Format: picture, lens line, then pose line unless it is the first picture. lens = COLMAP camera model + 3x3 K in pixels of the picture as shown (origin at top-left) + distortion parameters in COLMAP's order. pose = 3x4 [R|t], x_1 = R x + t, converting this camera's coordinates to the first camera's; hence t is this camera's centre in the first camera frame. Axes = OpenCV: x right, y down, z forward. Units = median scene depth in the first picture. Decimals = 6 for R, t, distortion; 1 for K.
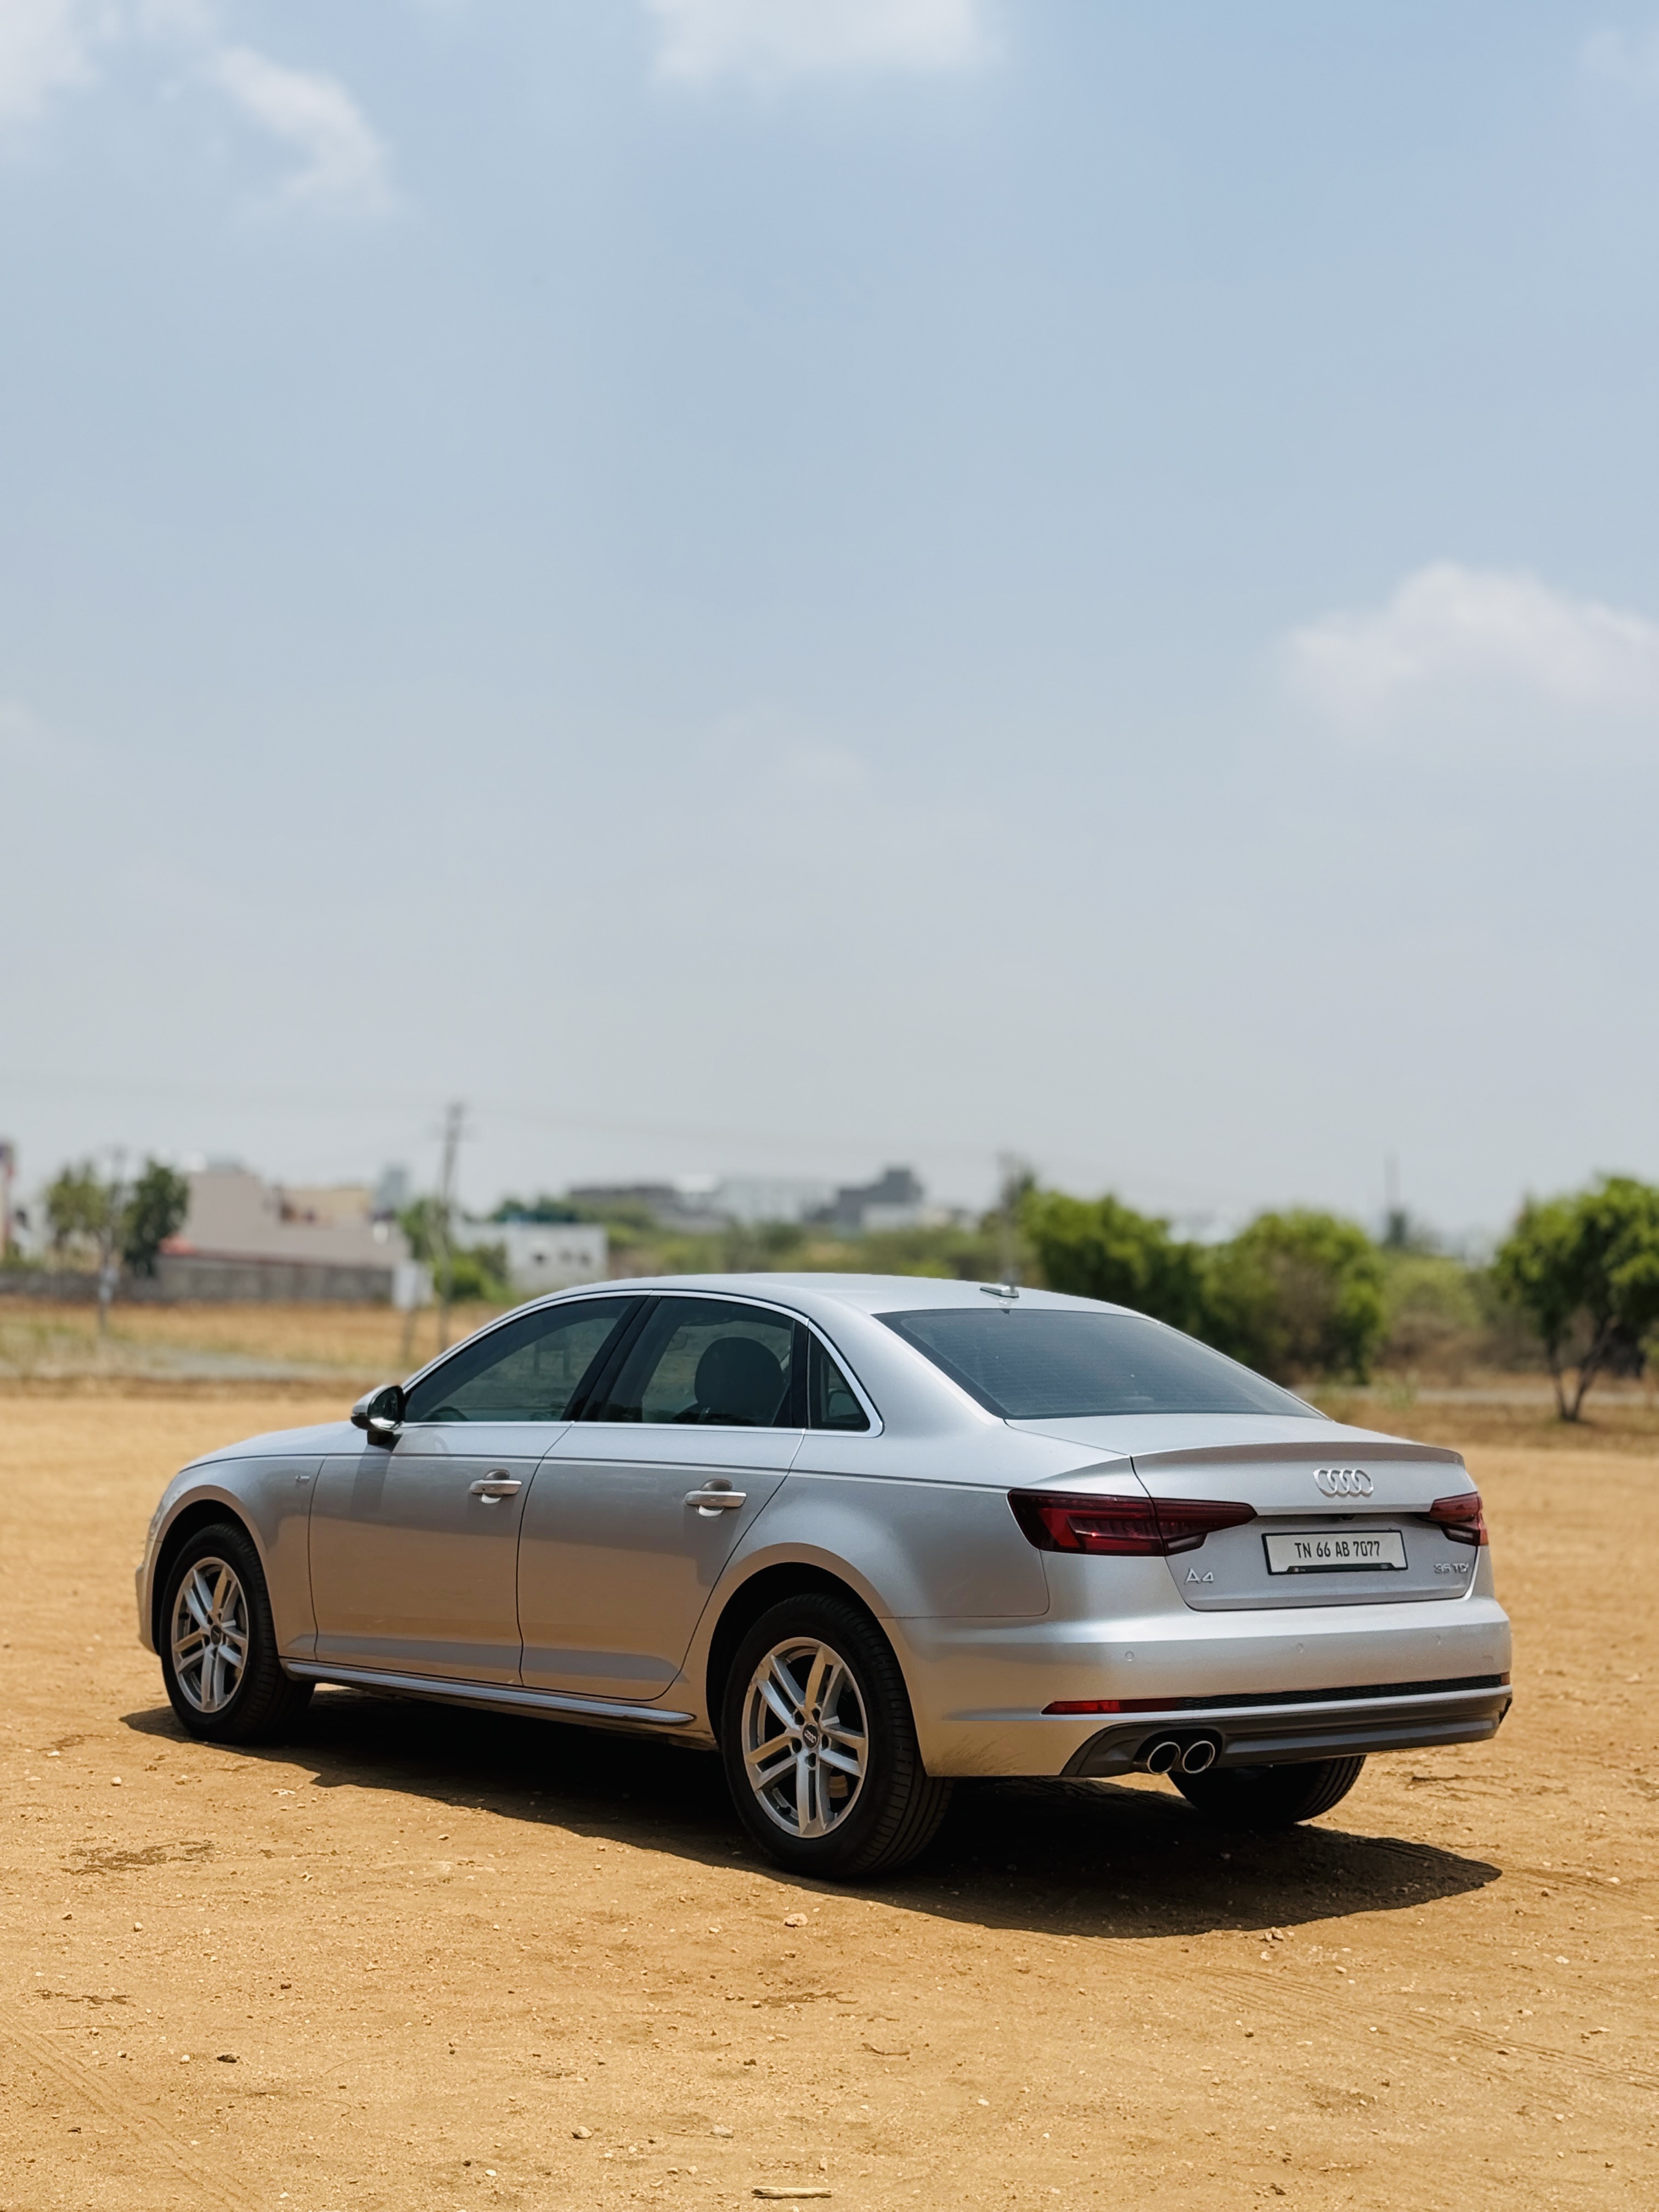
lens RADIAL K [[3065.7, 0, 821.5], [0, 3065.7, 1110.4], [0, 0, 1]] dist [0.095982, 0.000000]
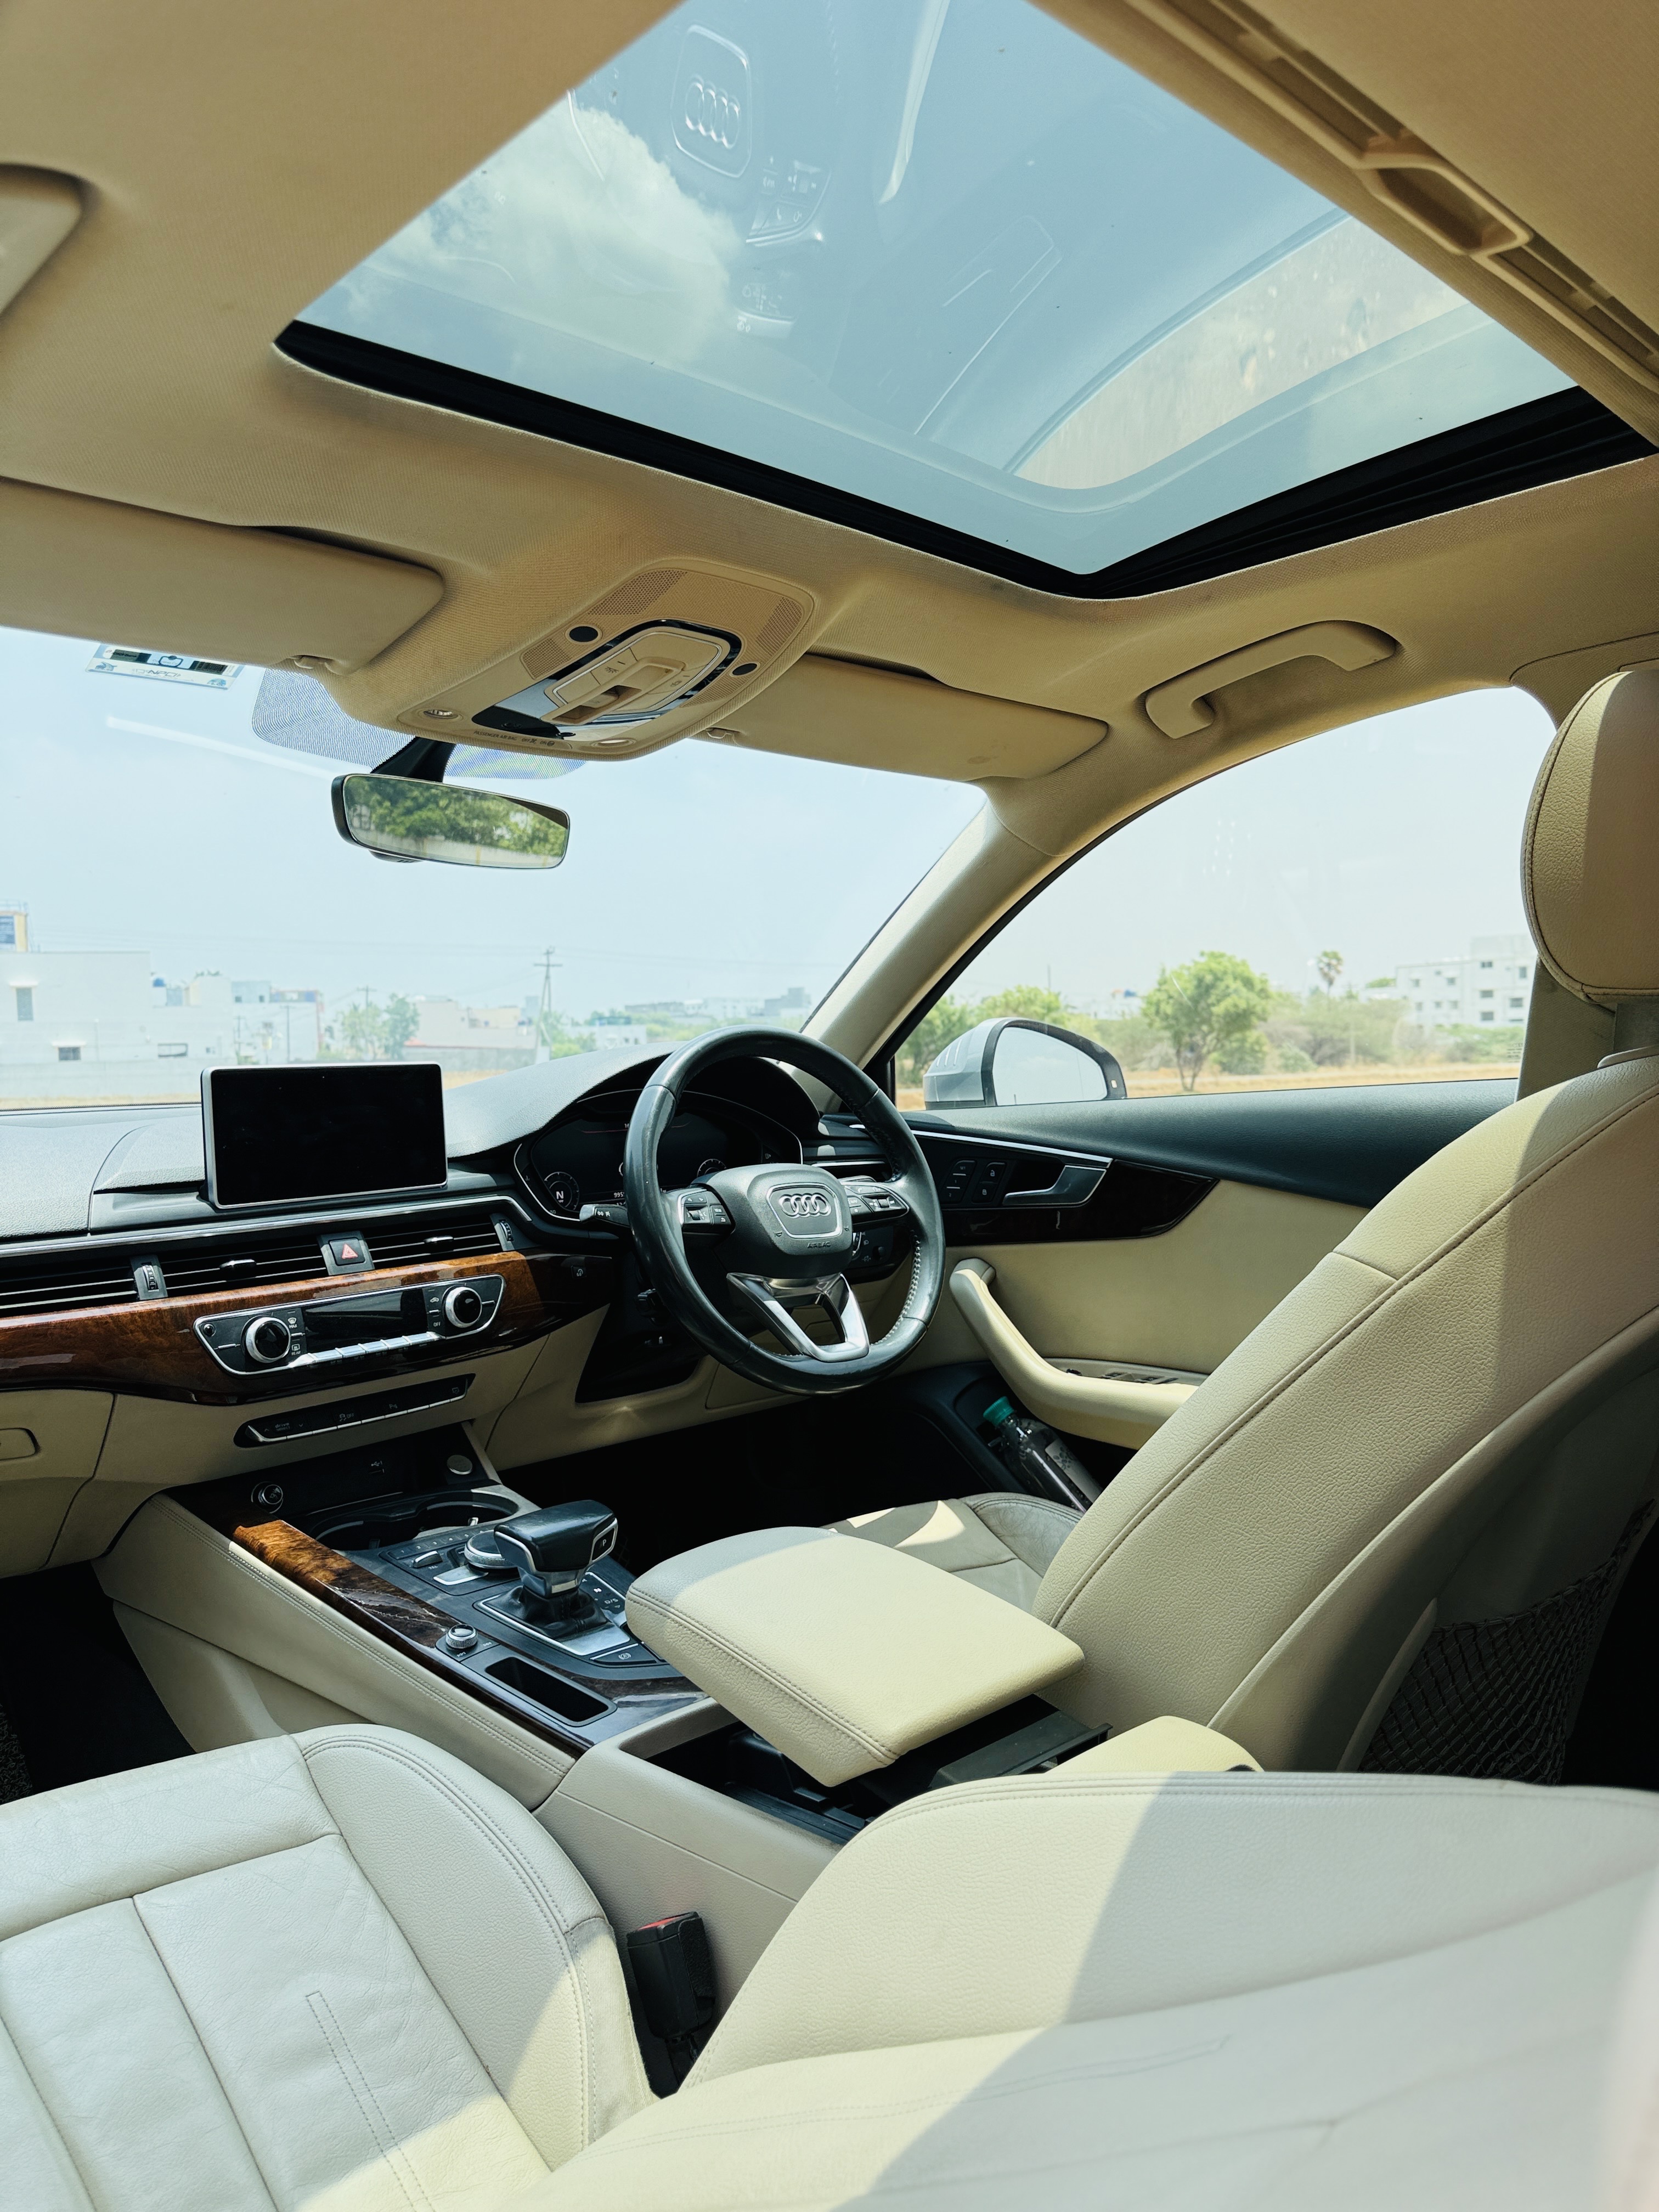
lens RADIAL K [[1533.5, 0, 839.8], [0, 1533.5, 1097.1], [0, 0, 1]] dist [0.049732, -0.015182]
pose [[0.997385, -0.050878, 0.051320, 0.004033], [0.046096, 0.994837, 0.090413, 0.014413], [-0.055655, -0.087811, 0.994581, 0.153627]]
